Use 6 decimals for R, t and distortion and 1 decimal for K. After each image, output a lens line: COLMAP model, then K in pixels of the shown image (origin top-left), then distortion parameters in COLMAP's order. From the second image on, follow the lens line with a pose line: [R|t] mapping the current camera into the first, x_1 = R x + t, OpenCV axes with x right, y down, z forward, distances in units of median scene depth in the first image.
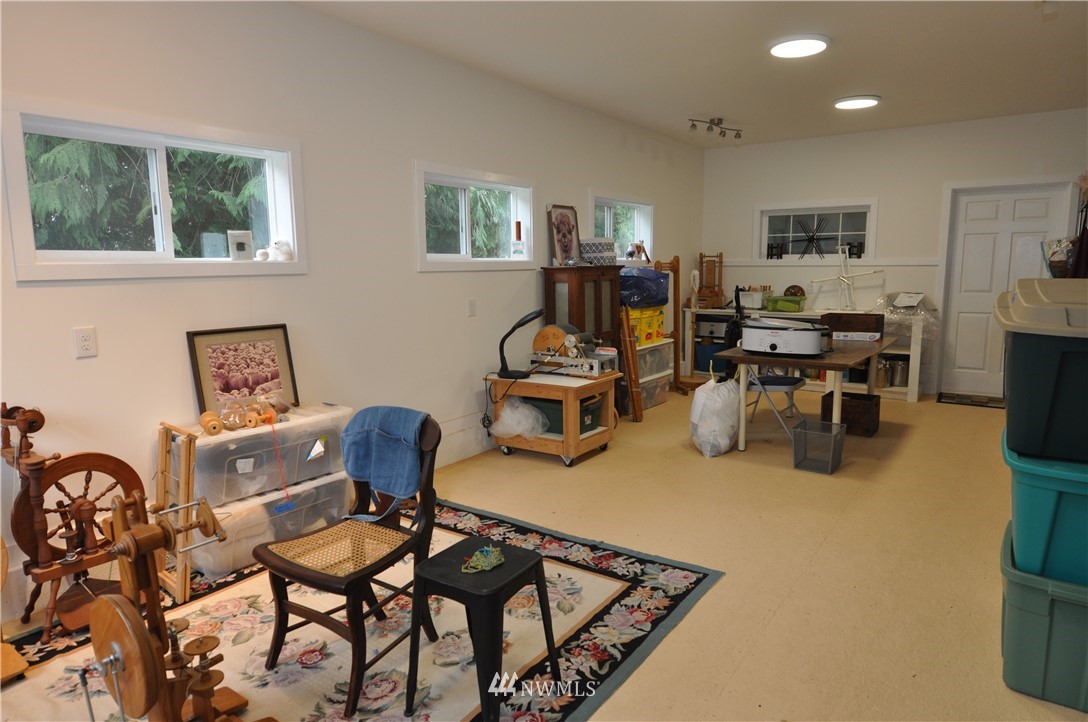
lens RADIAL K [[667.2, 0, 546.3], [0, 667.2, 362.9], [0, 0, 1]] dist [-0.007087, 0.000791]
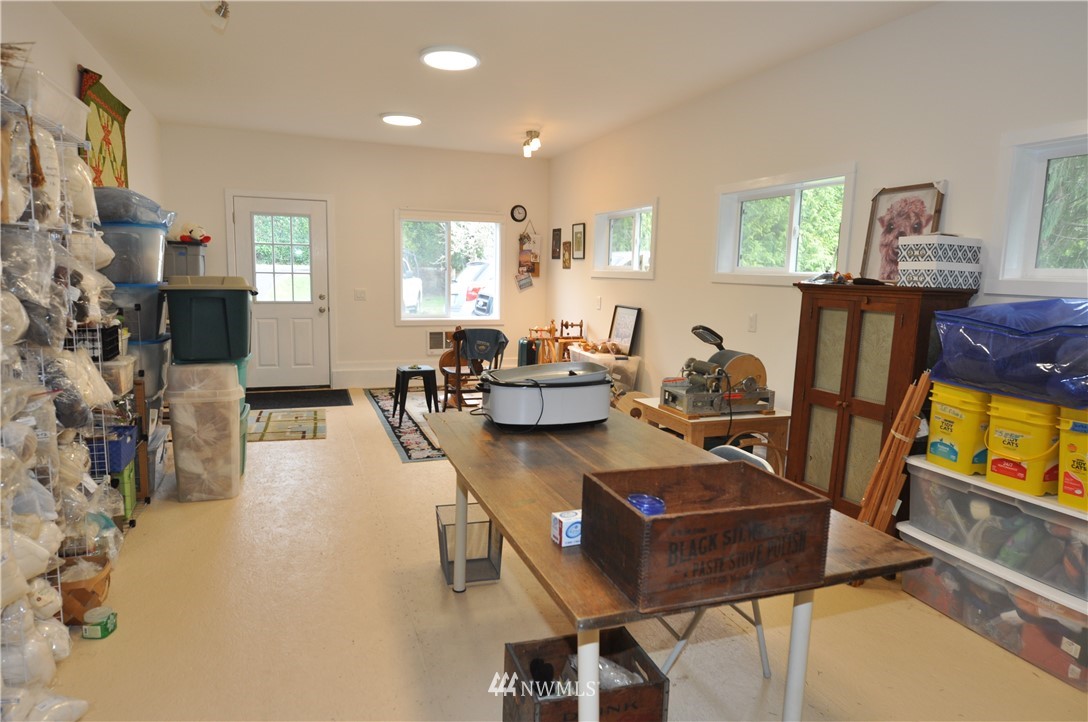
lens RADIAL K [[667.2, 0, 544.3], [0, 667.2, 362.6], [0, 0, 1]] dist [-0.007087, 0.000791]
pose [[-0.571657, 0.104973, -0.813750, 1.230720], [-0.142889, 0.963890, 0.224719, -0.294298], [0.807955, 0.244738, -0.536015, 1.889328]]
